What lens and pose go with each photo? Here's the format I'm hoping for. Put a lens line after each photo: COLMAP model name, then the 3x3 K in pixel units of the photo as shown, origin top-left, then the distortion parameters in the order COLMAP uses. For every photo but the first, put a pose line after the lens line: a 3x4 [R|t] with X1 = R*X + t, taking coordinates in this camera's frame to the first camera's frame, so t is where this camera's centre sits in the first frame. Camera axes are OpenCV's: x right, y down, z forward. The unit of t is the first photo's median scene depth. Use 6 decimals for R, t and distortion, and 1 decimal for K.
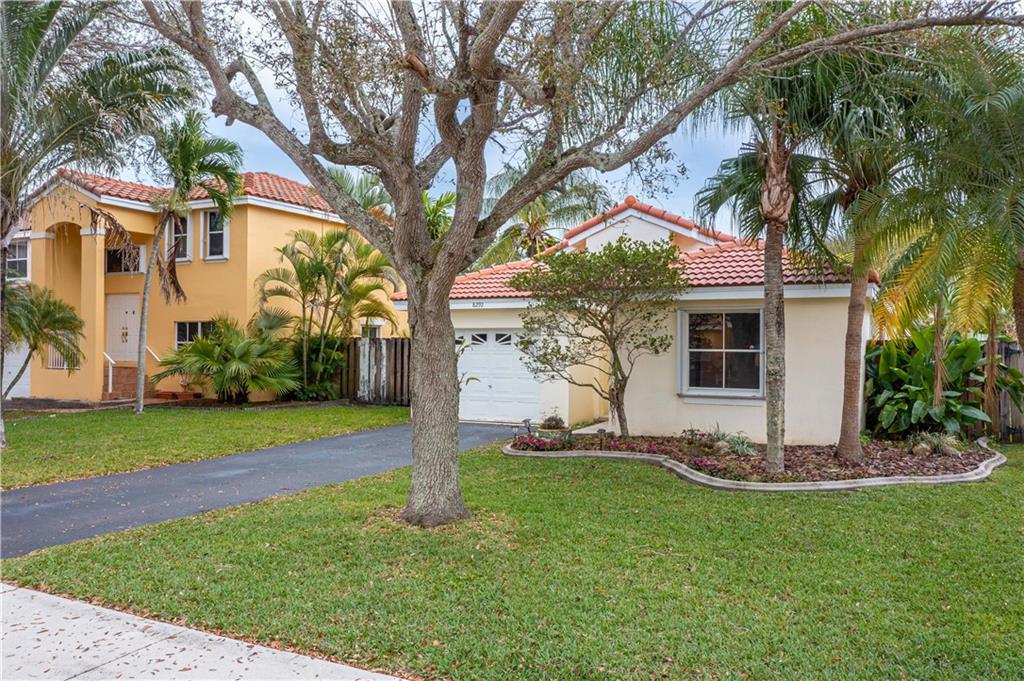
lens RADIAL K [[814.8, 0, 511.3], [0, 814.8, 344.9], [0, 0, 1]] dist [0.003553, 0.000985]
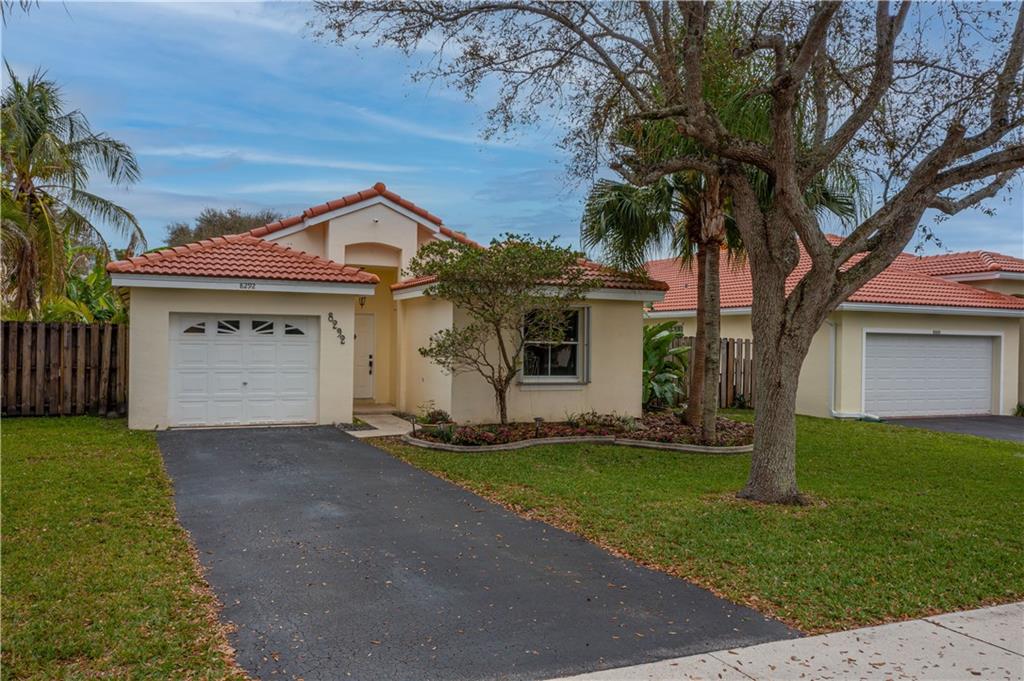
lens RADIAL K [[814.8, 0, 511.3], [0, 814.8, 344.9], [0, 0, 1]] dist [0.003553, 0.000985]
pose [[0.621675, -0.000214, 0.783275, -0.509336], [-0.011625, 0.999887, 0.009500, 0.000117], [-0.783189, -0.015011, 0.621602, 0.263238]]
